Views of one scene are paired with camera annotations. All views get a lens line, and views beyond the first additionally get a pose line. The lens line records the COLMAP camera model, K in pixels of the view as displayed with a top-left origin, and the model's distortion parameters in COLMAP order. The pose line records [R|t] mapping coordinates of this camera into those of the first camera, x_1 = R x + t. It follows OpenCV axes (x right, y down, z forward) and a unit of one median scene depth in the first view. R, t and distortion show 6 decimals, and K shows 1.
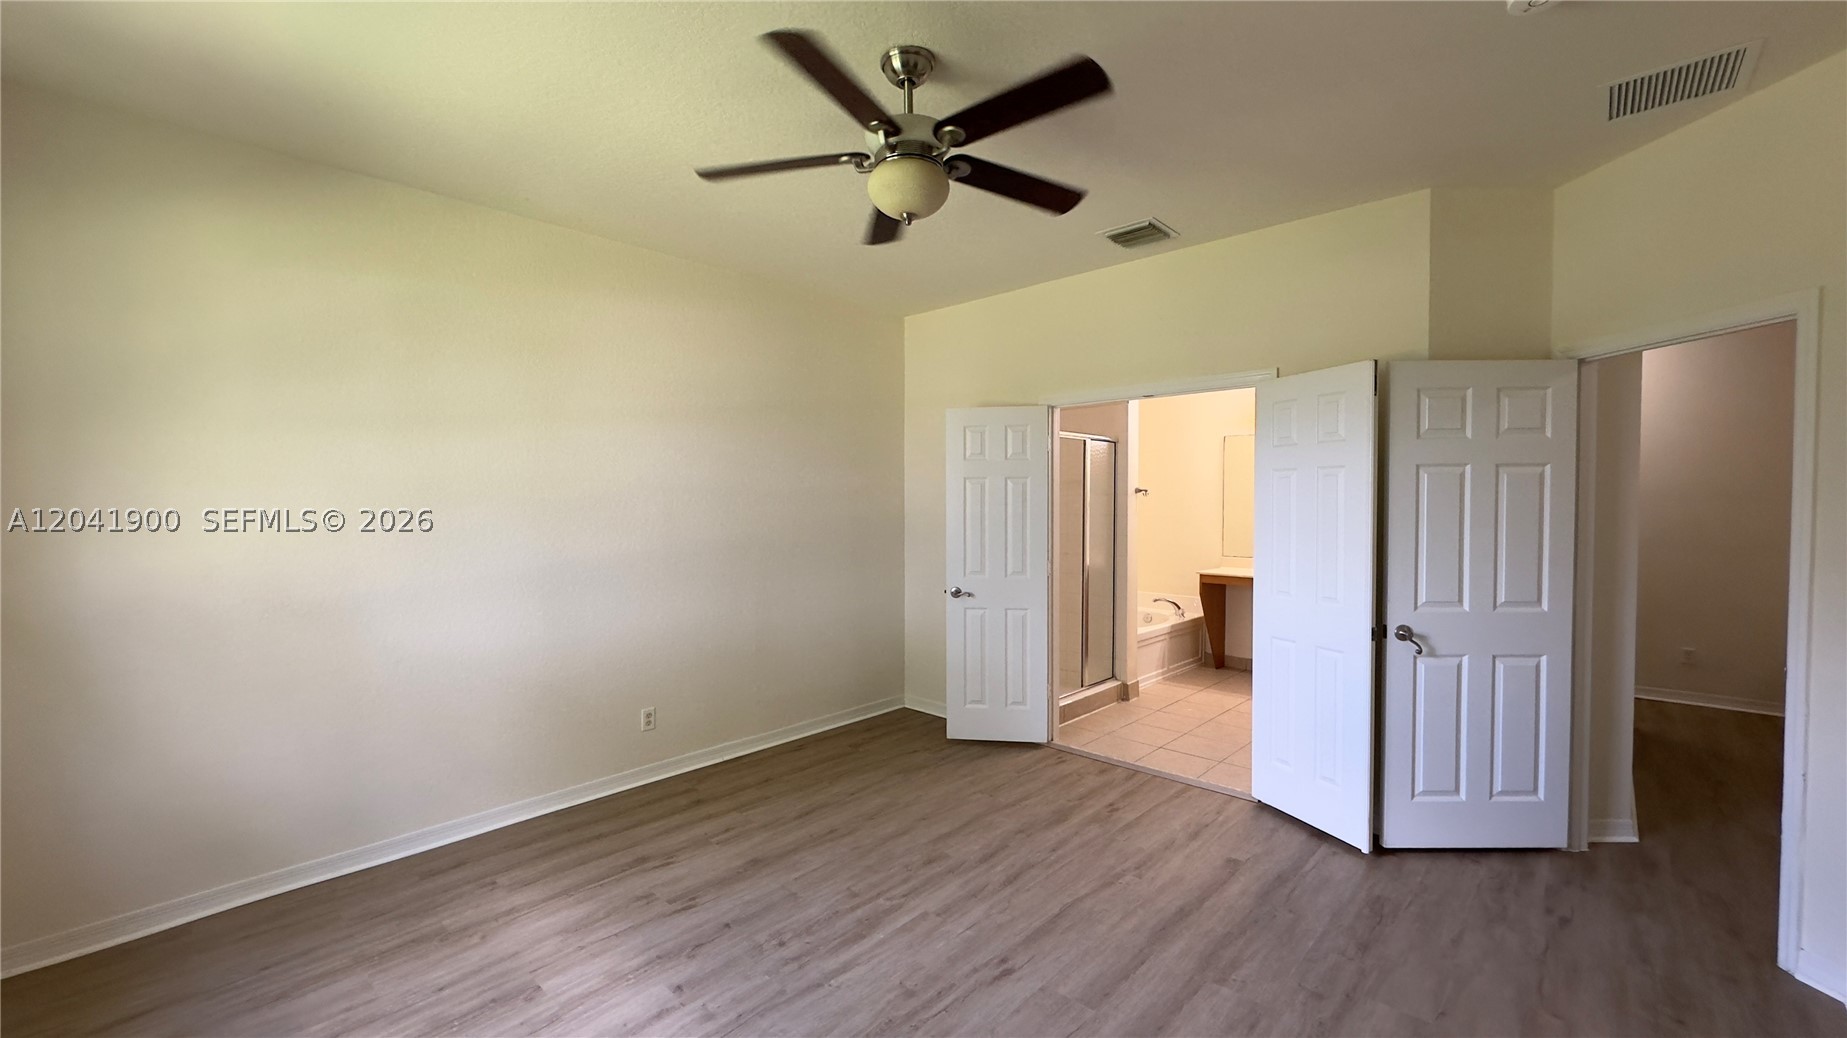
lens RADIAL K [[735.0, 0, 917.4], [0, 735.0, 523.1], [0, 0, 1]] dist [-0.003661, 0.001688]
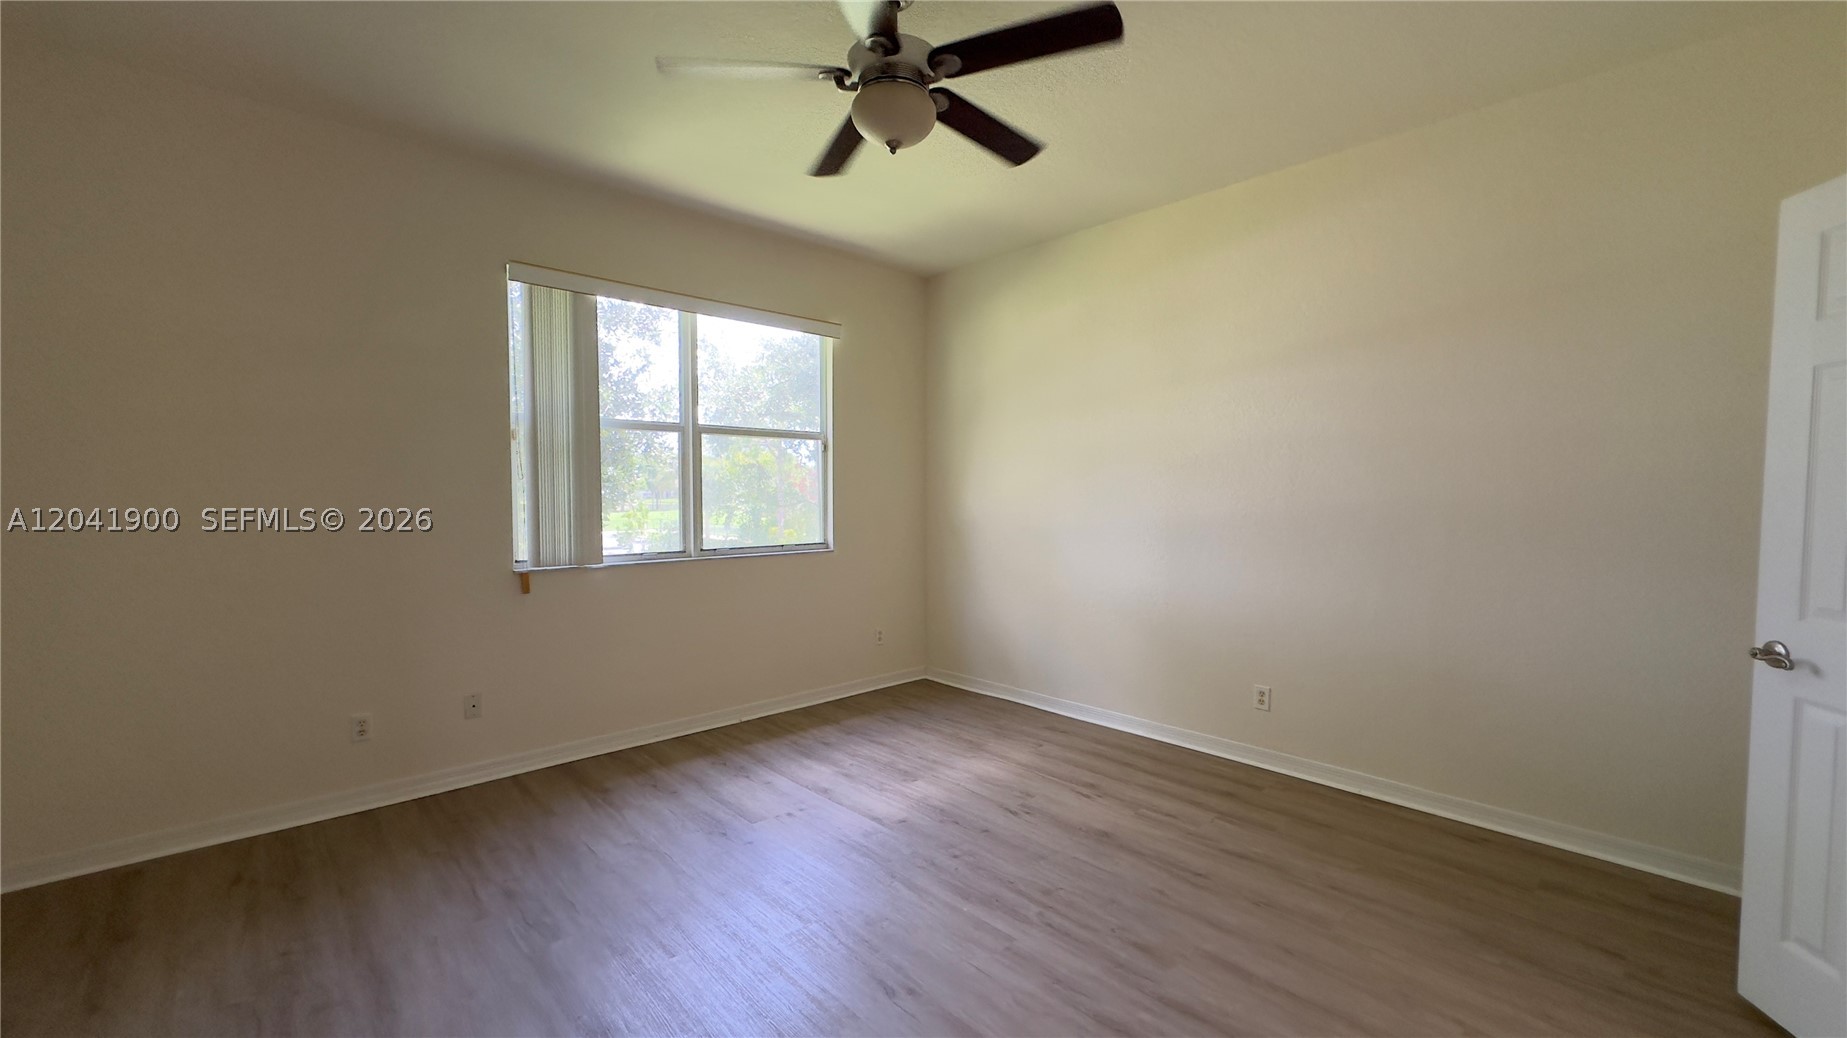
lens RADIAL K [[735.0, 0, 927.0], [0, 735.0, 518.4], [0, 0, 1]] dist [-0.003661, 0.001688]
pose [[-0.060930, 0.044984, -0.997128, 0.760881], [-0.028696, 0.998492, 0.046799, 0.021274], [0.997729, 0.031465, -0.059547, 0.872820]]
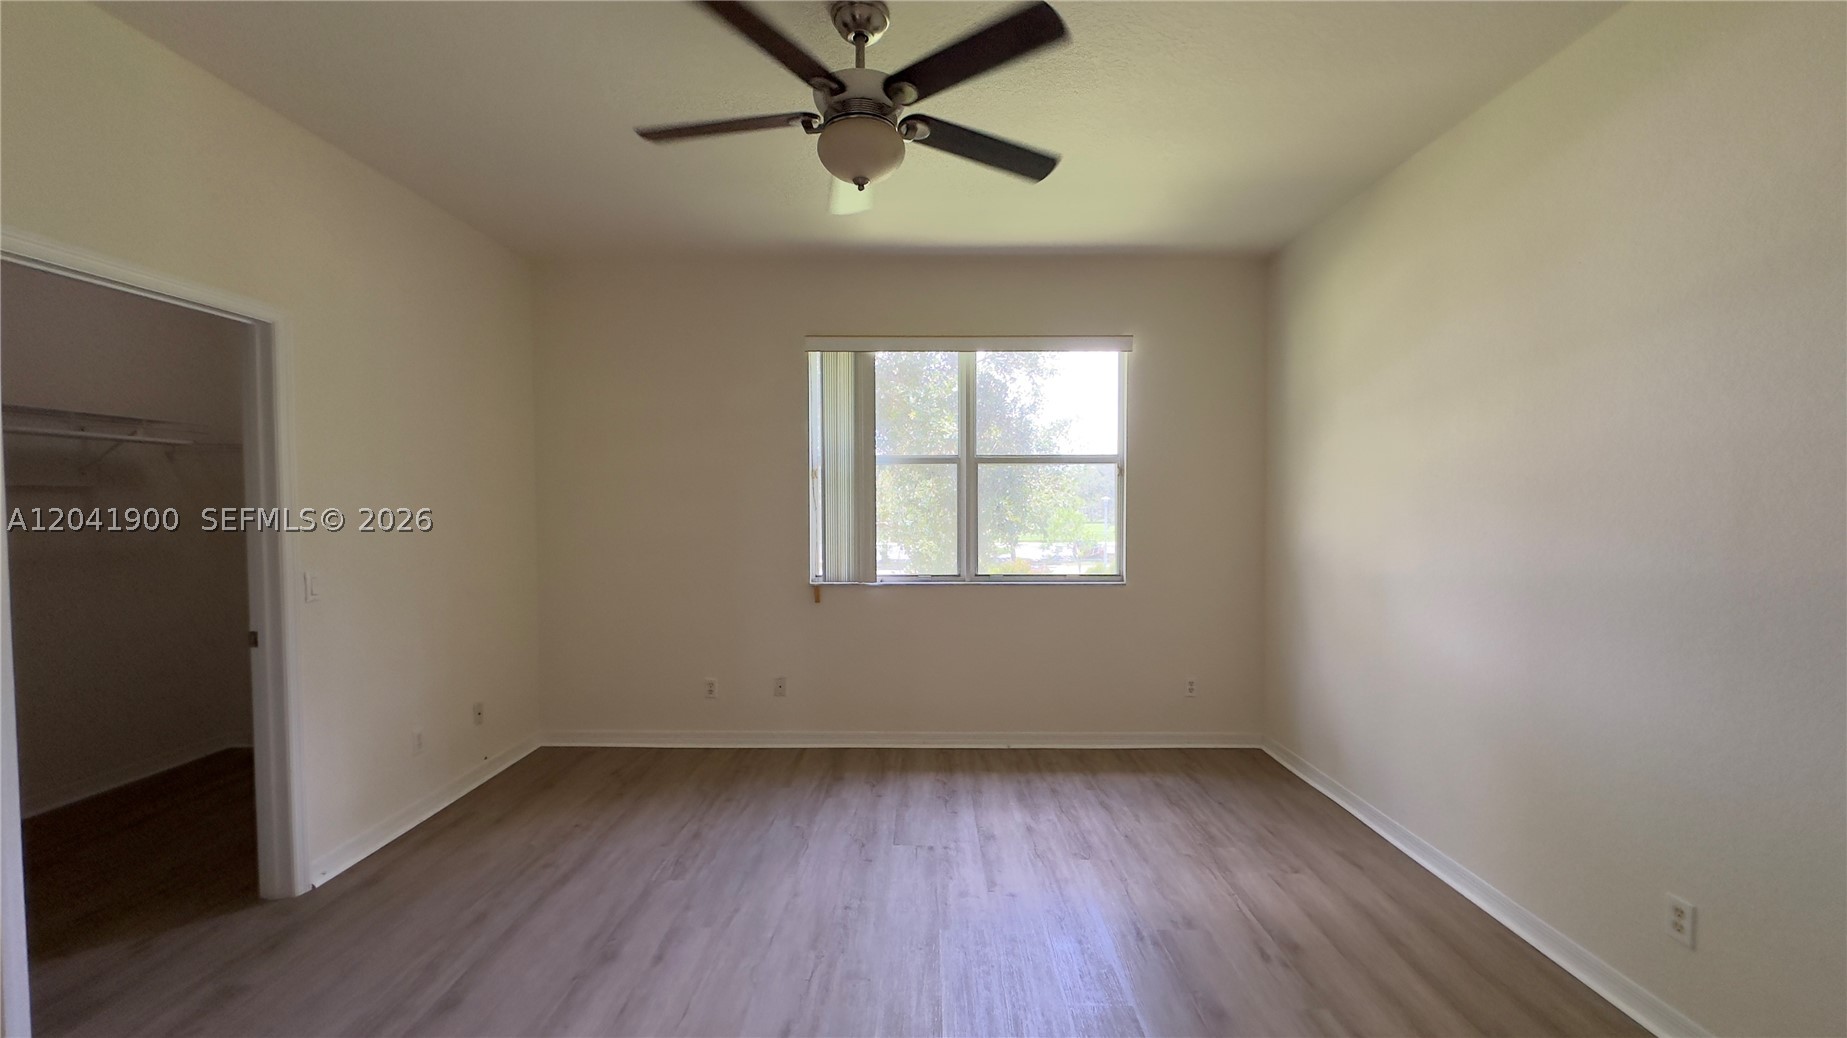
lens RADIAL K [[735.0, 0, 923.5], [0, 735.0, 517.3], [0, 0, 1]] dist [-0.003661, 0.001688]
pose [[-0.729622, 0.022919, -0.683466, 0.456632], [-0.012554, 0.998821, 0.046895, -0.025499], [0.683735, 0.042796, -0.728474, 1.375936]]
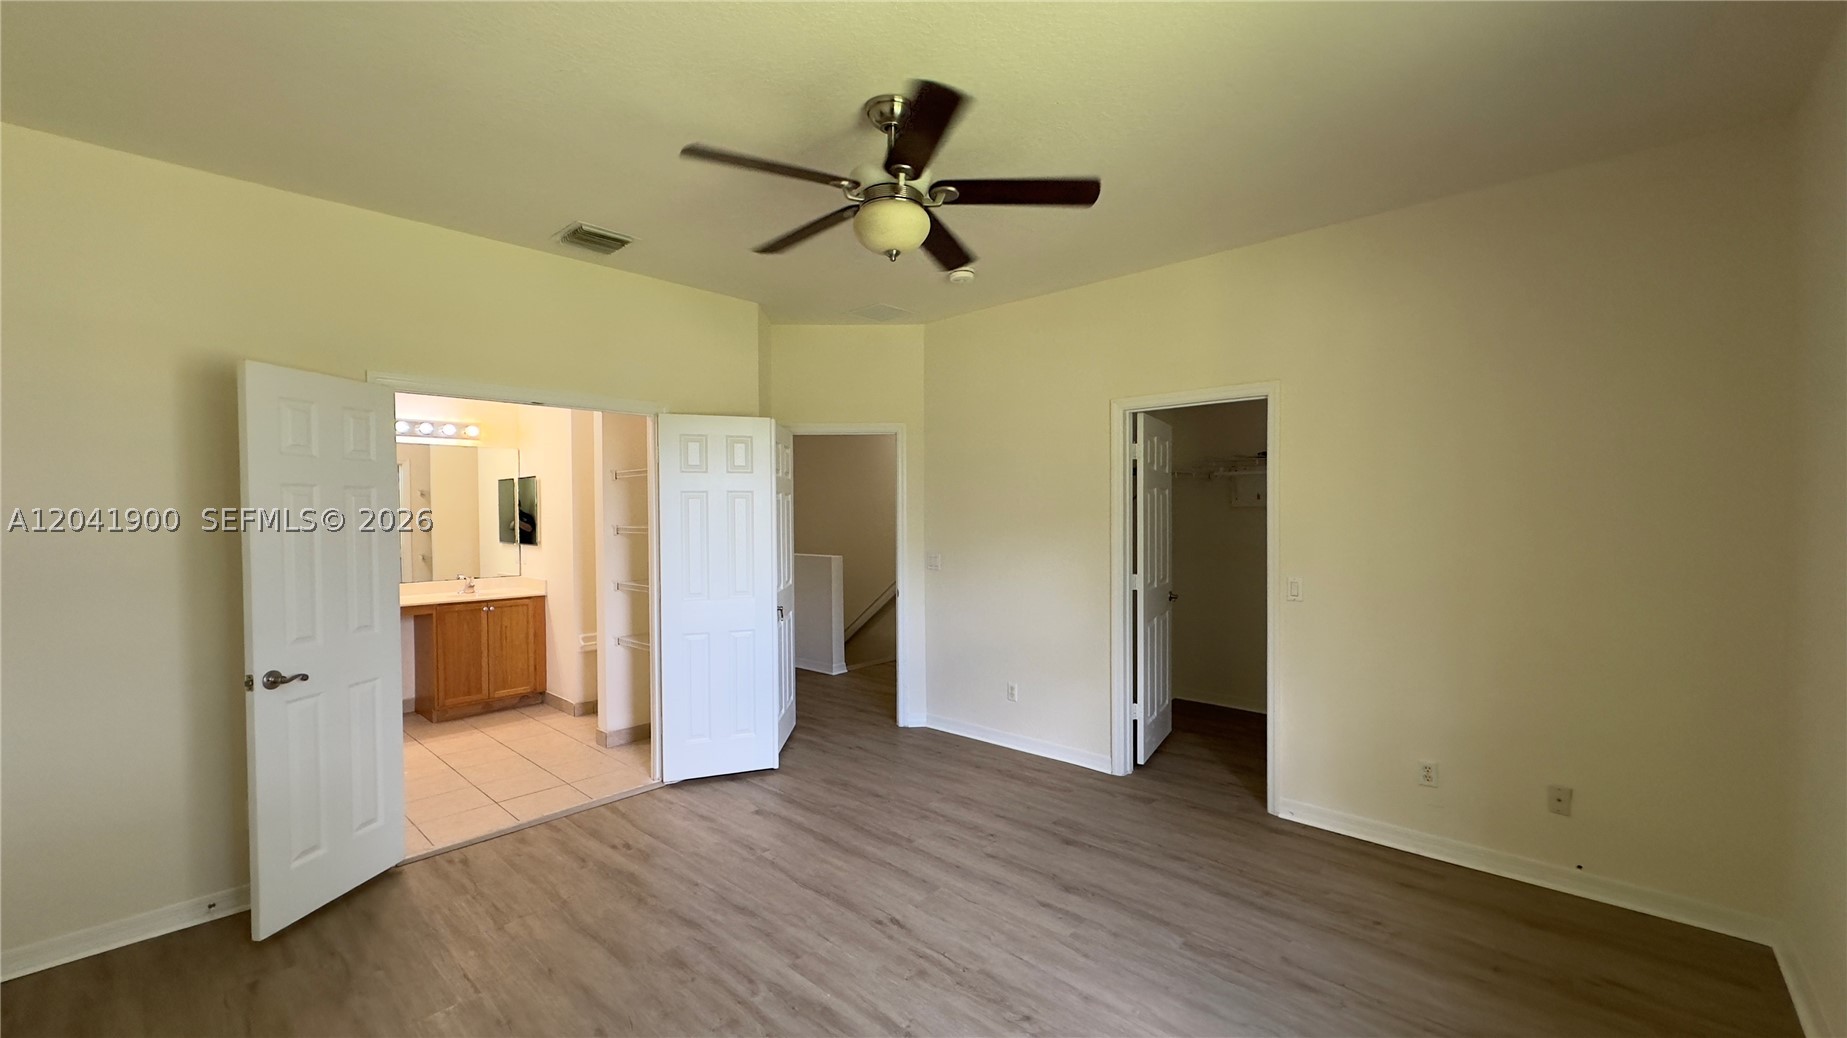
lens RADIAL K [[735.0, 0, 925.3], [0, 735.0, 525.6], [0, 0, 1]] dist [-0.003661, 0.001688]
pose [[-0.016491, -0.016559, 0.999727, -0.843422], [0.035794, 0.999212, 0.017141, -0.030609], [-0.999223, 0.036067, -0.015885, 0.768296]]
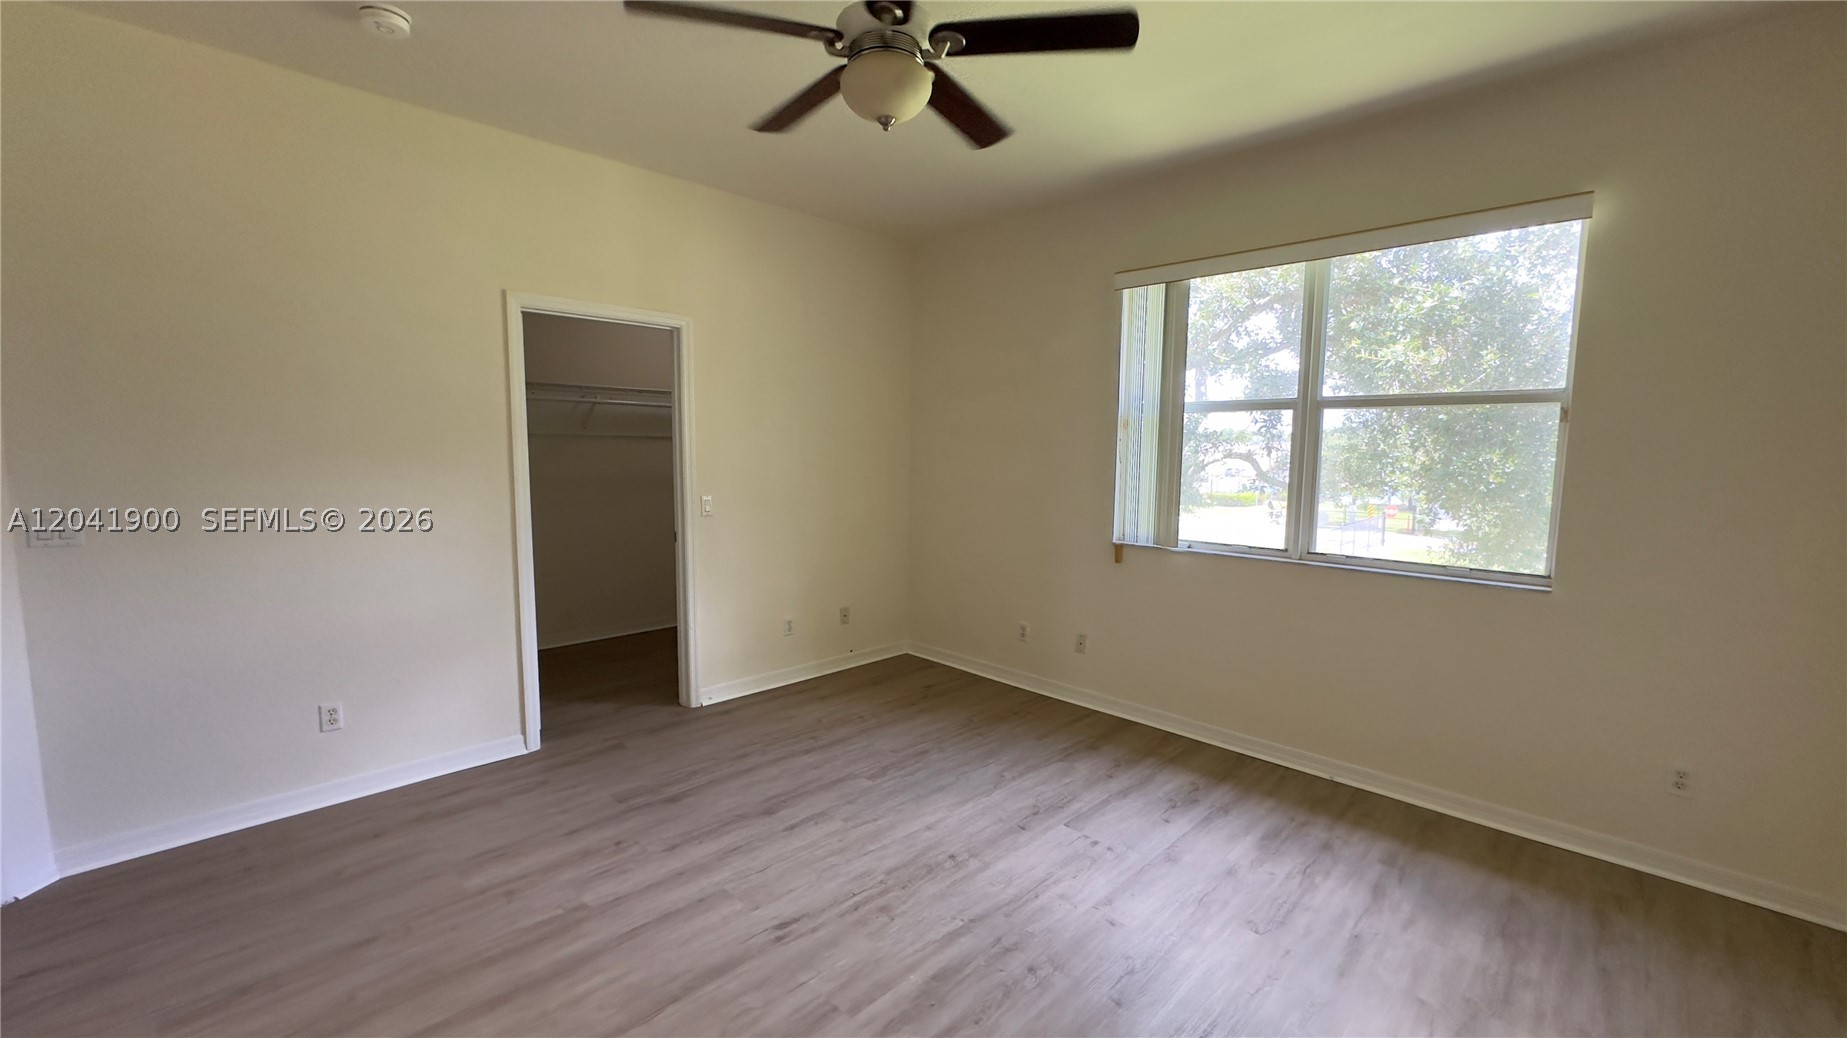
lens RADIAL K [[735.0, 0, 921.8], [0, 735.0, 522.2], [0, 0, 1]] dist [-0.003661, 0.001688]
pose [[-0.999727, -0.008493, 0.021787, -0.063827], [-0.005608, 0.991601, 0.129214, -0.034350], [-0.022701, 0.129057, -0.991377, 1.530279]]
